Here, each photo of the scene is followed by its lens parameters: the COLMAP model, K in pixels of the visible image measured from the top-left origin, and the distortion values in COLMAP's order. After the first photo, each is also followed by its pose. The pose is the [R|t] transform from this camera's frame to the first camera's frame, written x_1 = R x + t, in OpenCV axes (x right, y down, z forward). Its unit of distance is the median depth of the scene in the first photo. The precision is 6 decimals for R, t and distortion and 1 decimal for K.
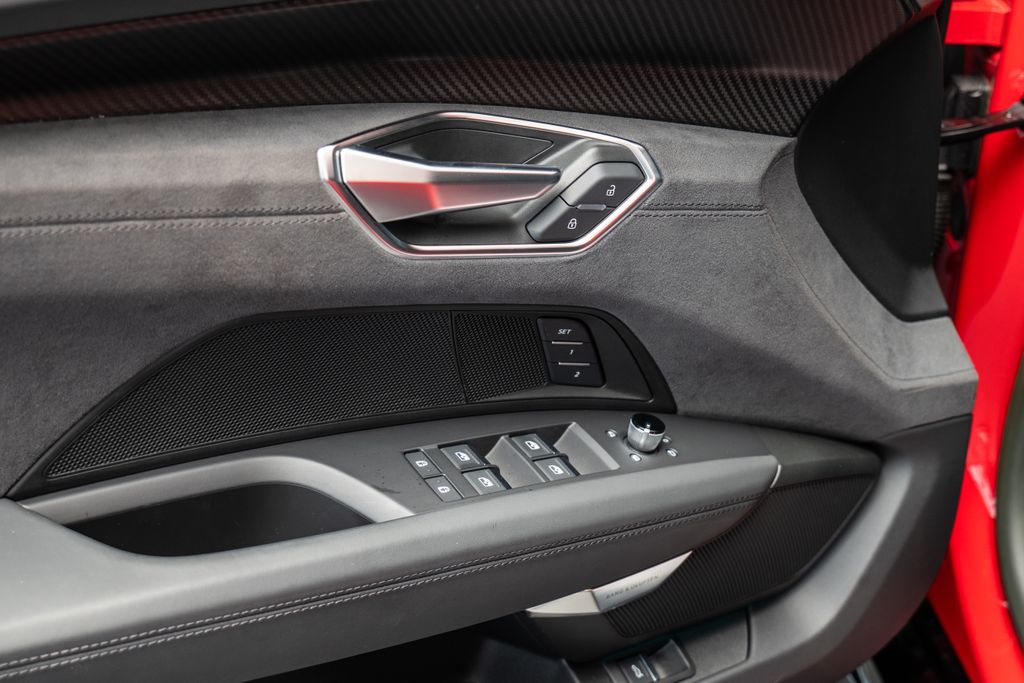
lens RADIAL K [[1721.6, 0, 512.4], [0, 1721.6, 341.2], [0, 0, 1]] dist [-0.009329, 0.000000]
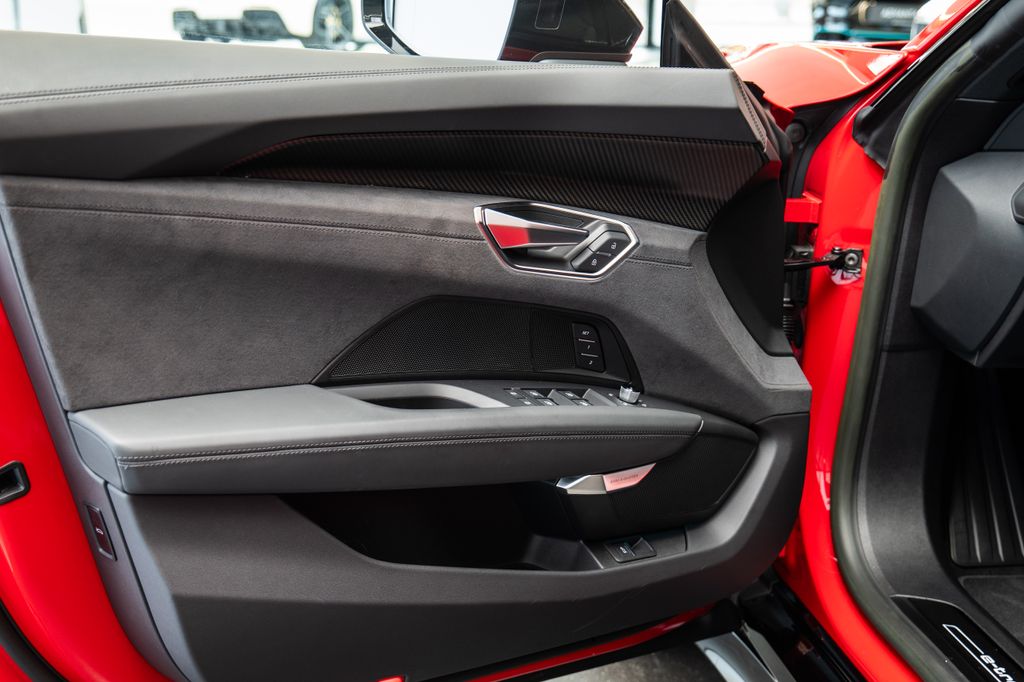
lens RADIAL K [[1400.7, 0, 511.4], [0, 1400.7, 341.0], [0, 0, 1]] dist [-0.046261, 0.000000]
pose [[0.999056, -0.001831, 0.043393, -0.115832], [0.009819, 0.982764, -0.184601, 0.282643], [-0.042308, 0.184853, 0.981855, -0.472051]]
